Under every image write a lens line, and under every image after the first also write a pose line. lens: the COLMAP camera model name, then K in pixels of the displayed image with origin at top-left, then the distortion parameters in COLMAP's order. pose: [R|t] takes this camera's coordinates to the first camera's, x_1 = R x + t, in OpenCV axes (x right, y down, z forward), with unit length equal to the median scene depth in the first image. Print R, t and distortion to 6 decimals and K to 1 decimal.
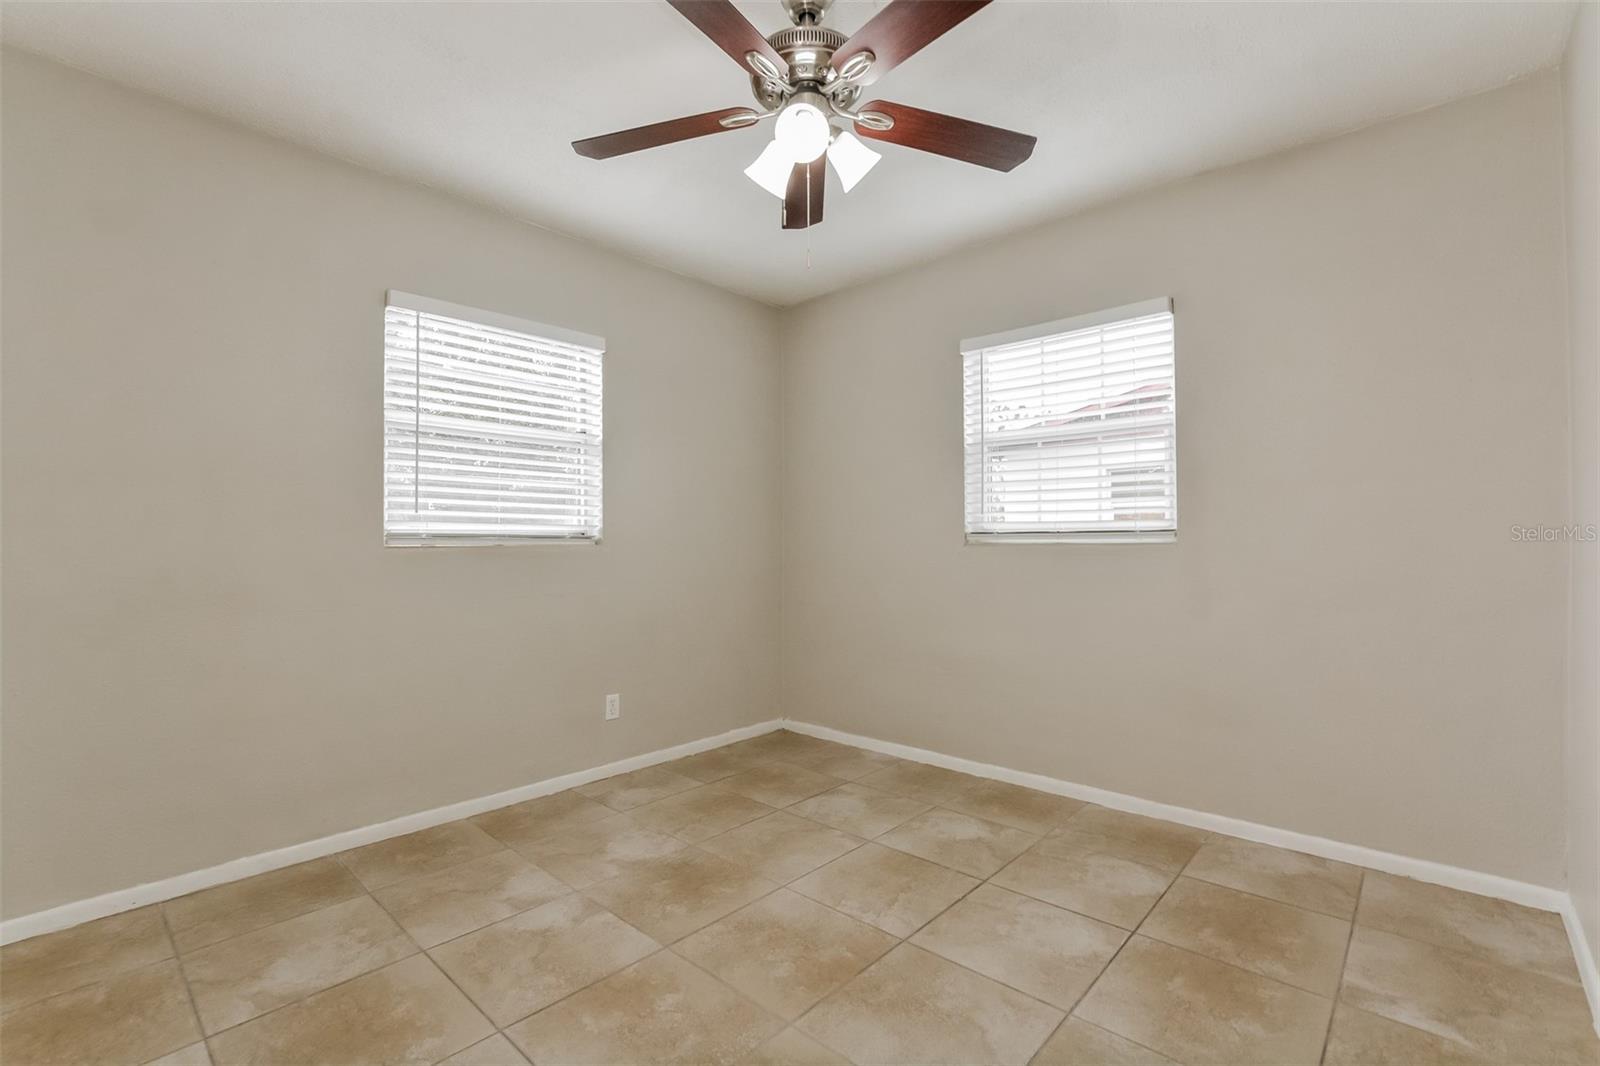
lens RADIAL K [[706.6, 0, 812.7], [0, 706.6, 541.7], [0, 0, 1]] dist [-0.021806, -0.000944]
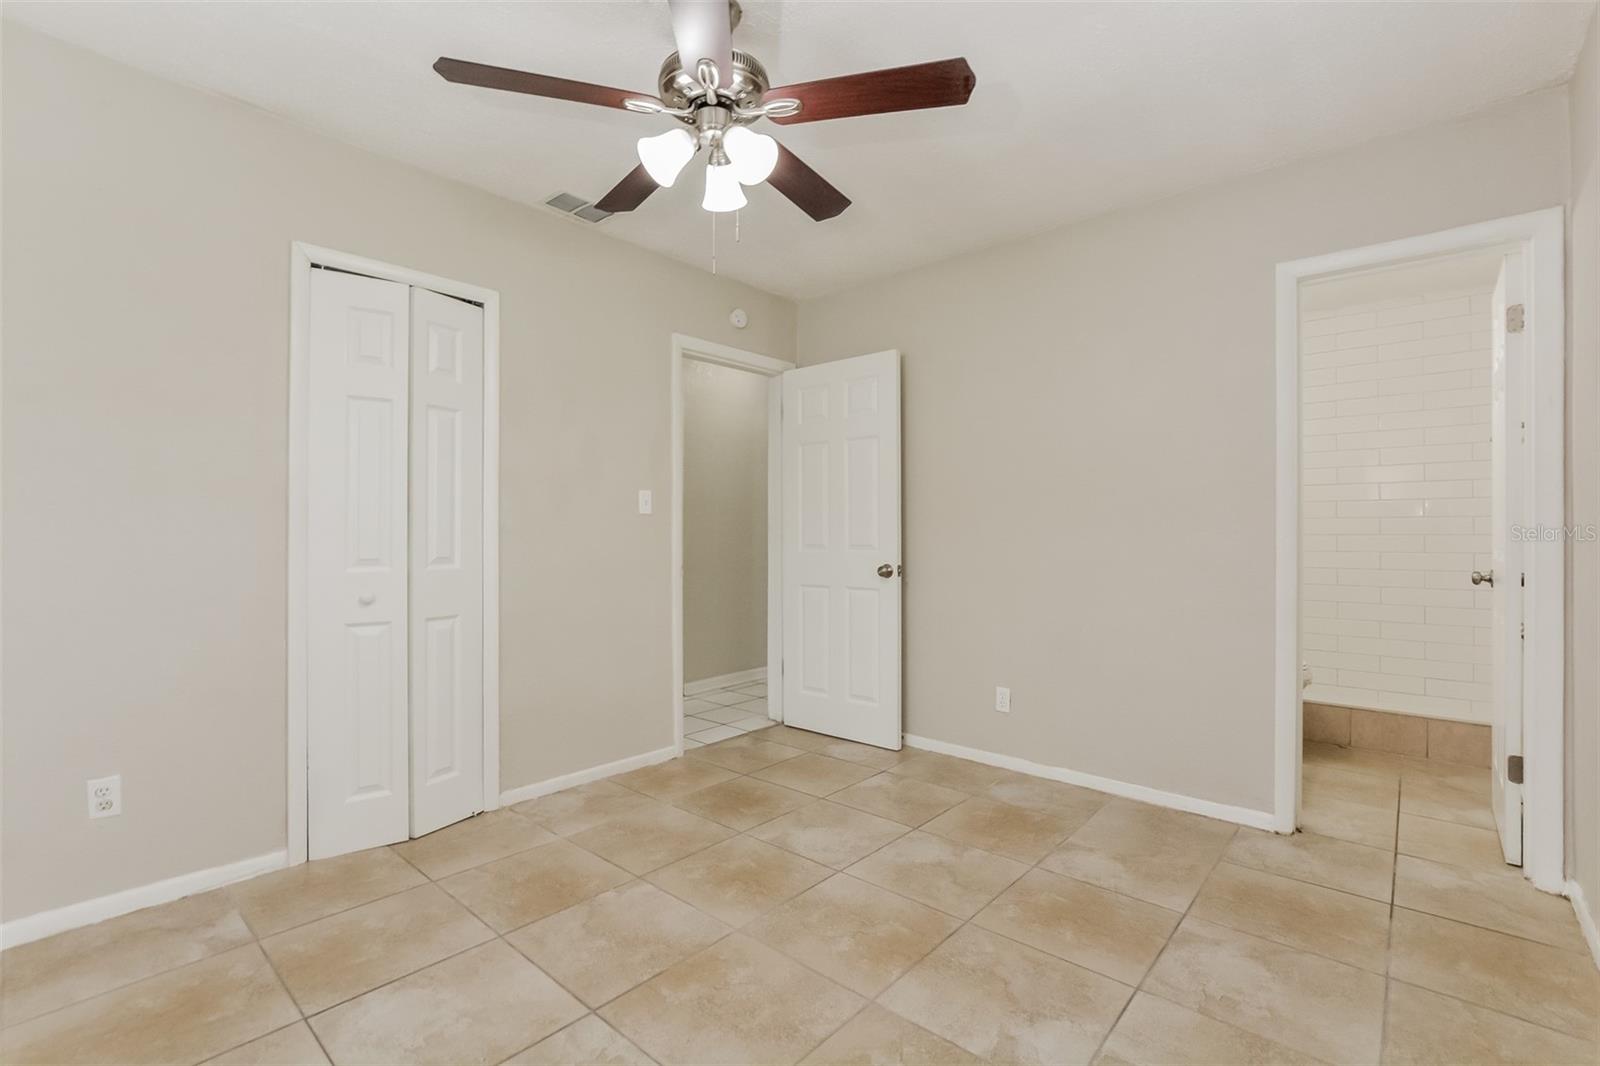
lens RADIAL K [[706.6, 0, 792.8], [0, 706.6, 536.1], [0, 0, 1]] dist [-0.021806, -0.000944]
pose [[-0.999939, 0.002132, 0.010811, -0.127174], [0.002142, 0.999997, 0.000913, 0.000268], [-0.010809, 0.000936, -0.999941, 1.959836]]
